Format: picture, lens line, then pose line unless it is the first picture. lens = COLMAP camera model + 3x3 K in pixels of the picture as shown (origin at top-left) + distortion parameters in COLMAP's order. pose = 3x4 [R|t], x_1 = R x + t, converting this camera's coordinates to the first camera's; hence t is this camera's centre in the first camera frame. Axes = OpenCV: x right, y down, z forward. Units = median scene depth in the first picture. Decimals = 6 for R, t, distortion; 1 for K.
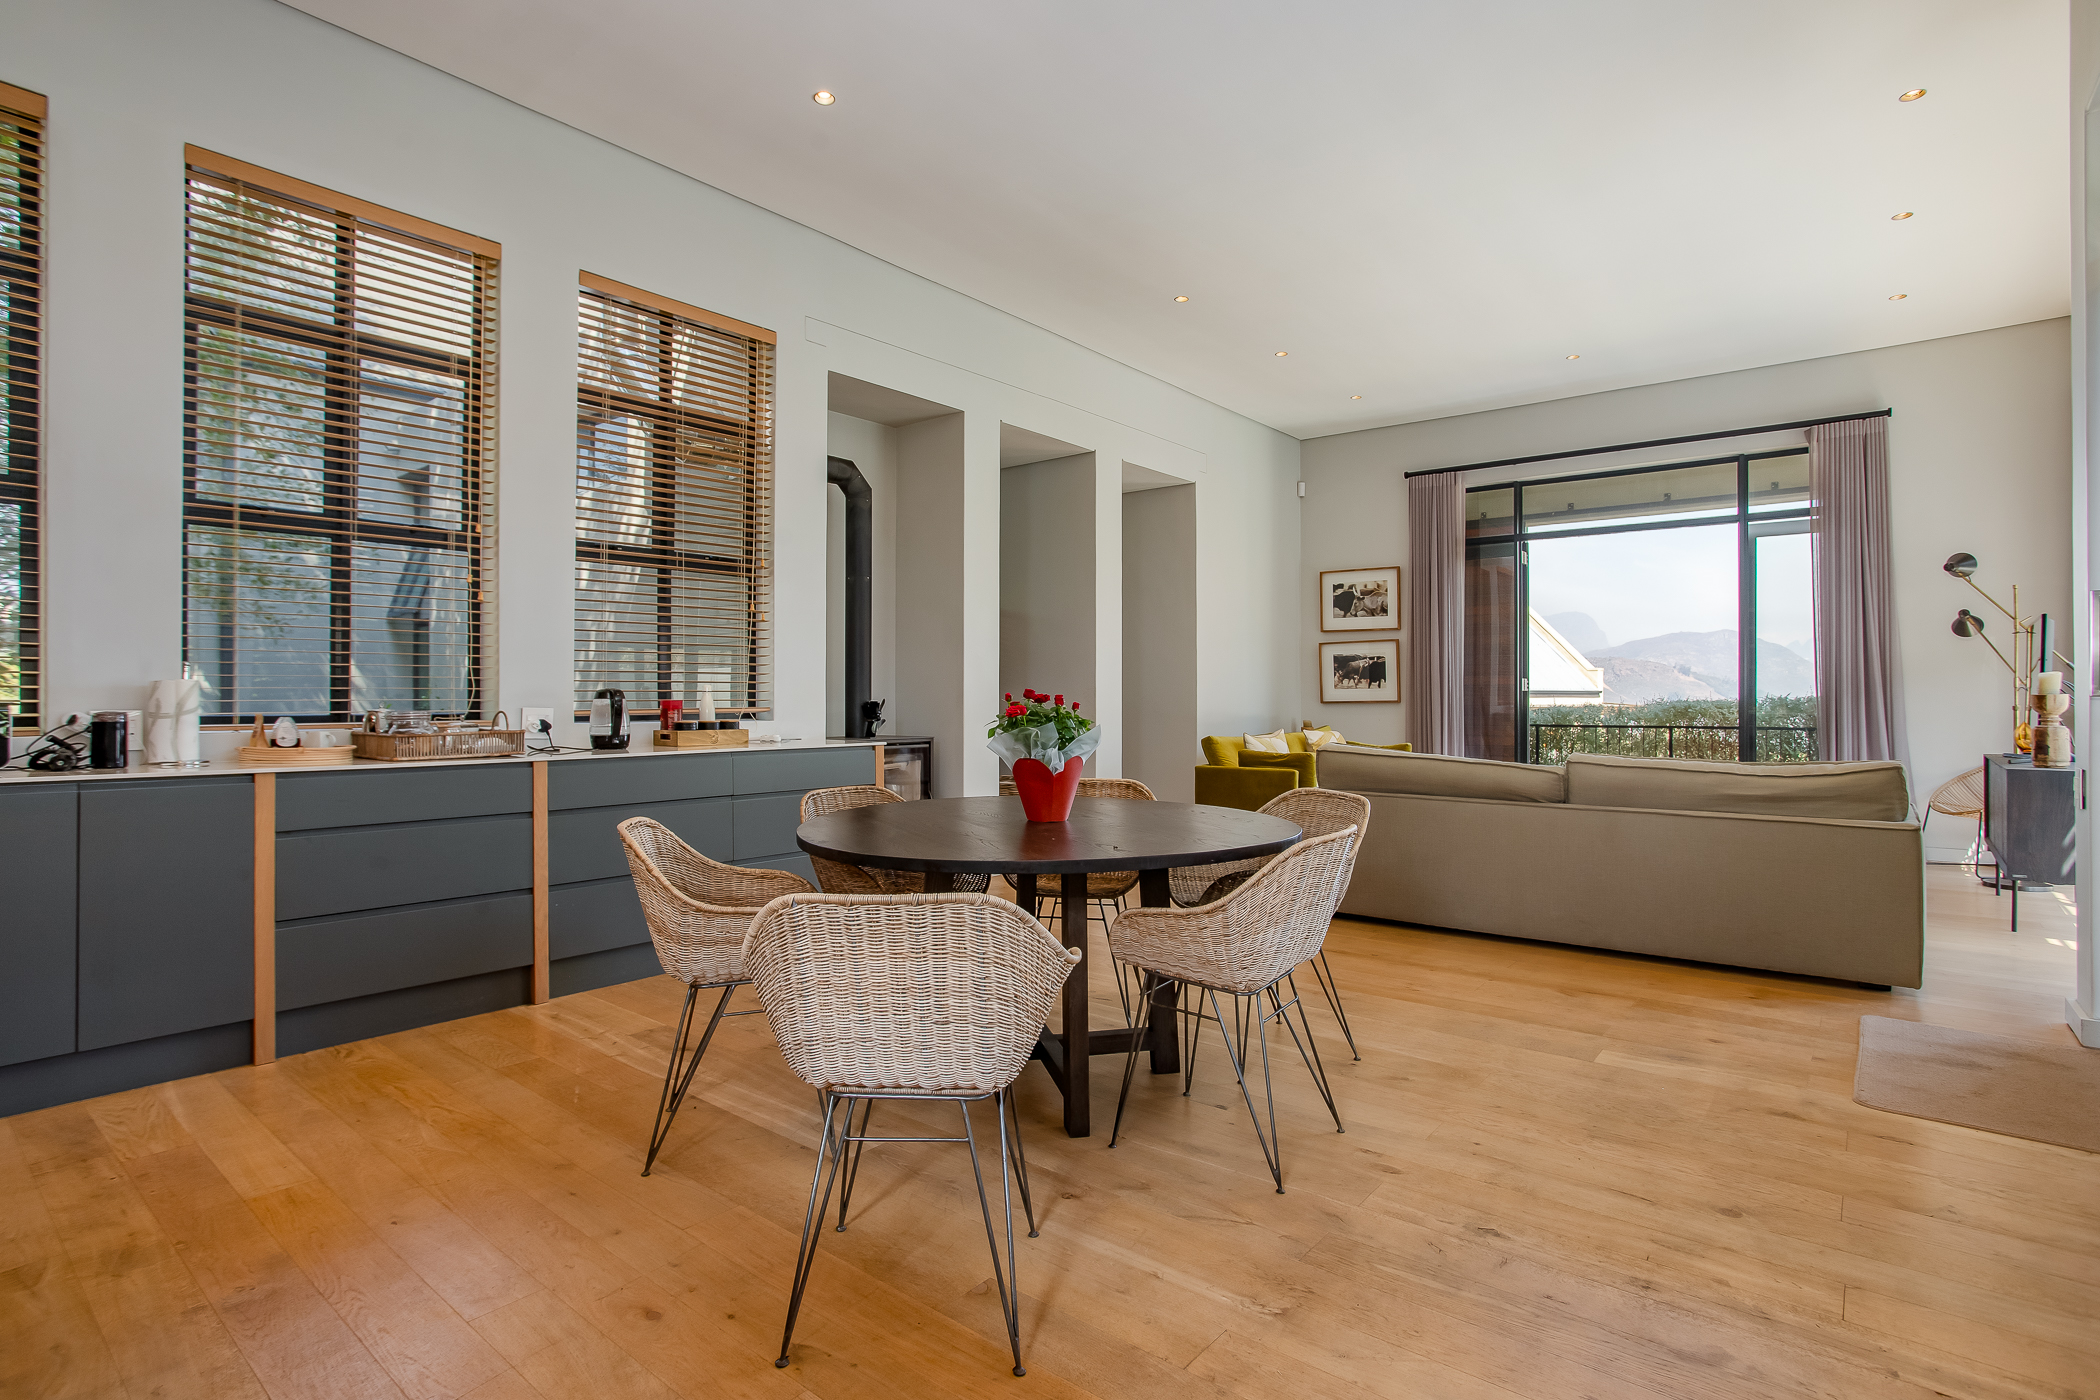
lens RADIAL K [[1020.3, 0, 1029.2], [0, 1020.3, 695.5], [0, 0, 1]] dist [-0.005393, 0.001238]
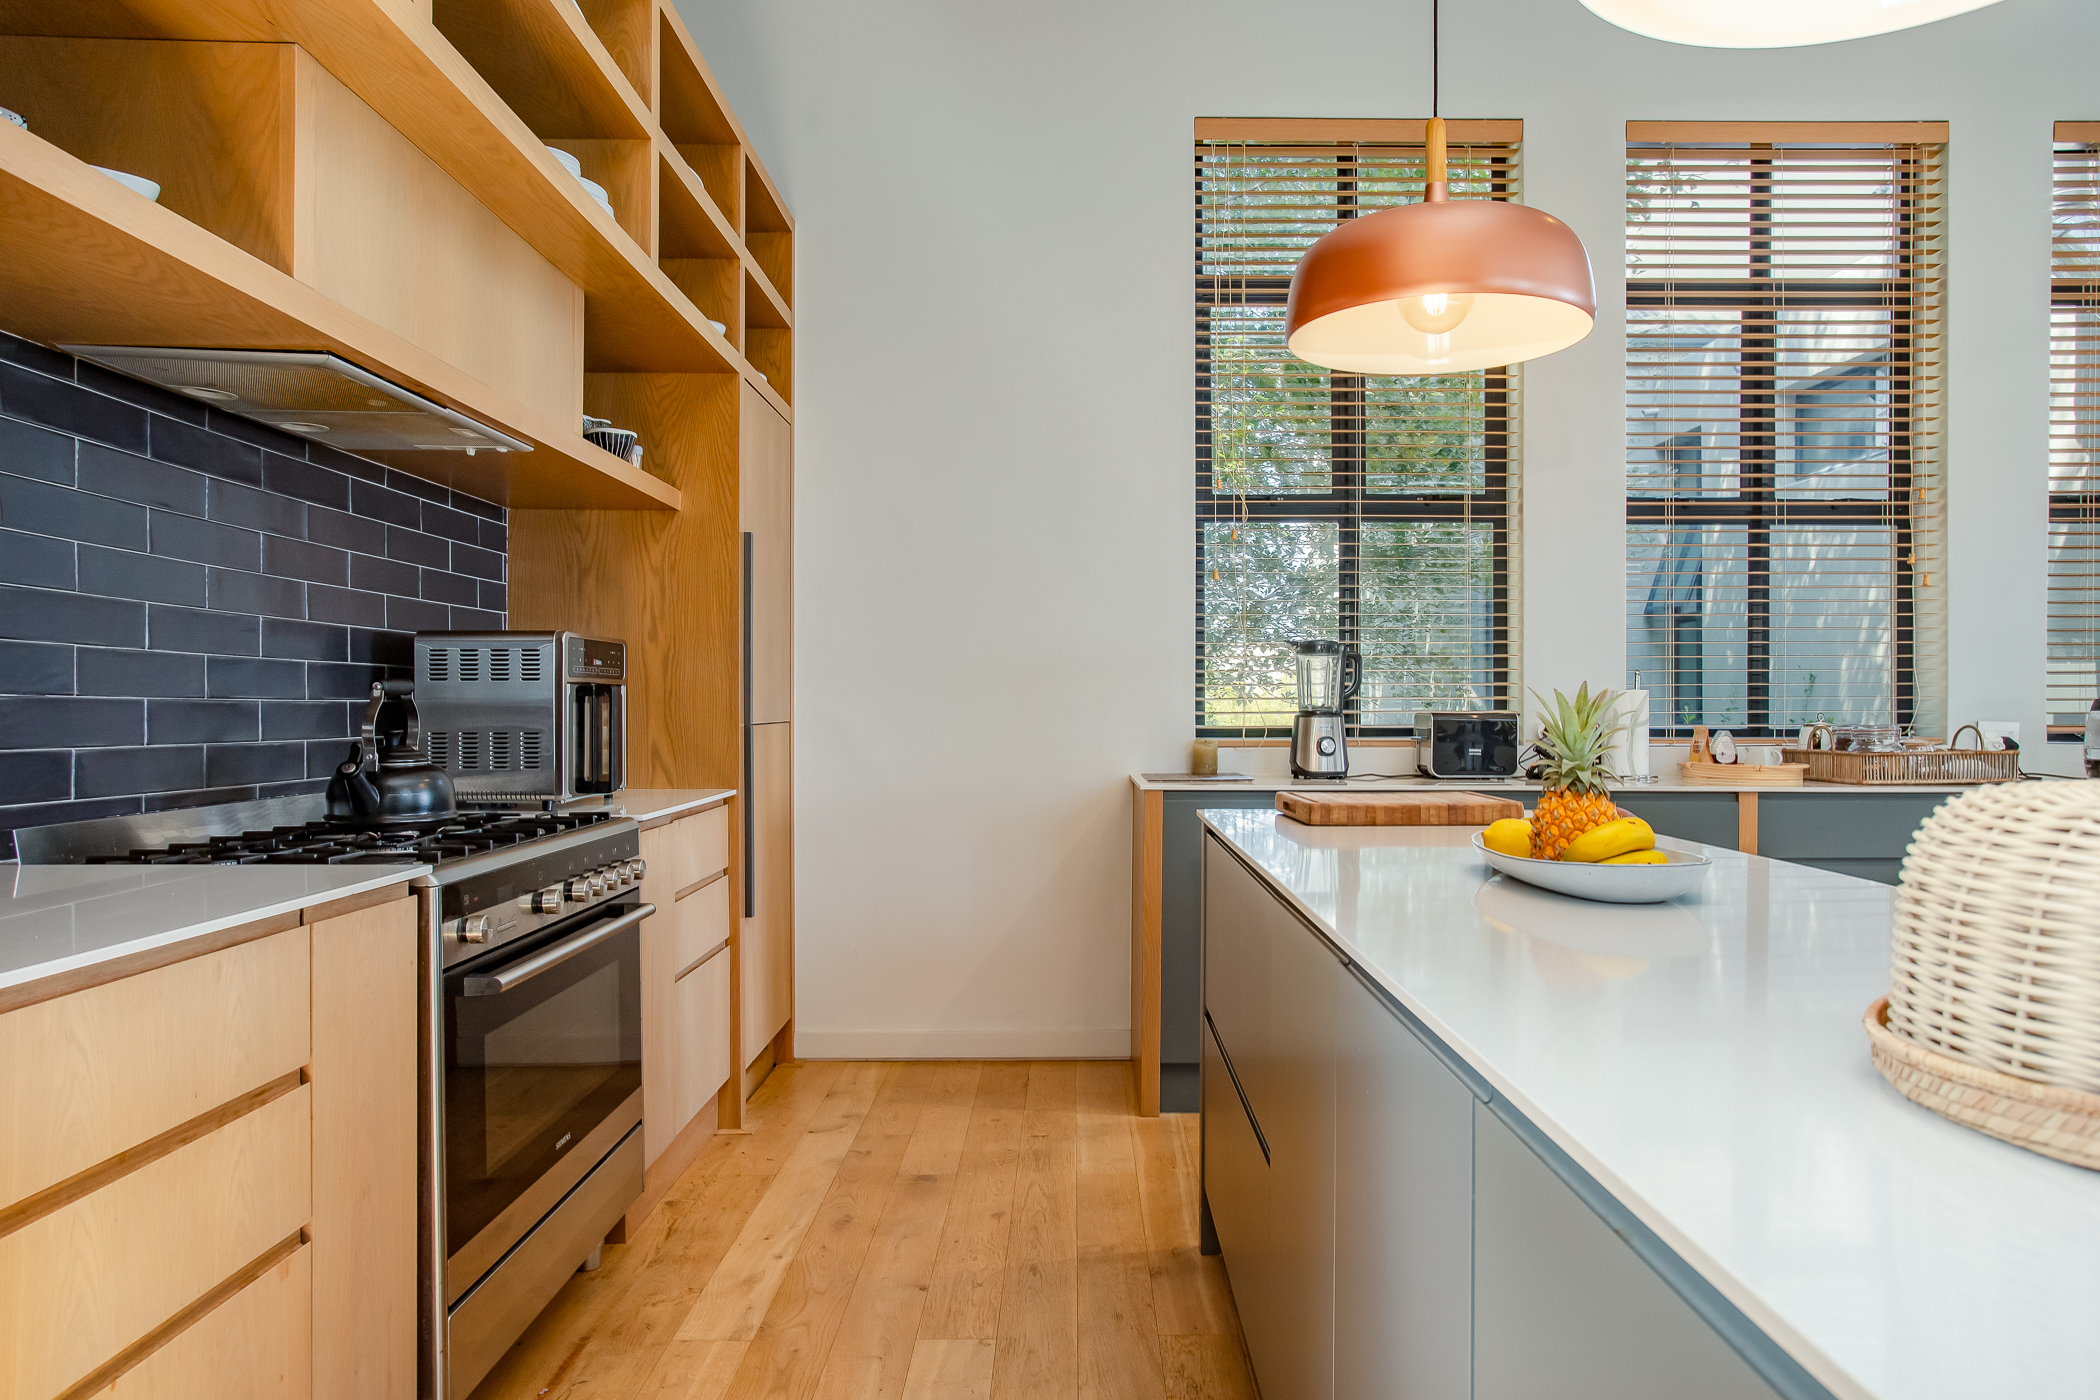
lens RADIAL K [[1389.5, 0, 1040.0], [0, 1389.5, 710.6], [0, 0, 1]] dist [0.008569, 0.008250]
pose [[0.675780, 0.002185, -0.737100, -0.213489], [0.000210, 0.999995, 0.003158, -0.000194], [0.737103, -0.002289, 0.675776, -0.244937]]
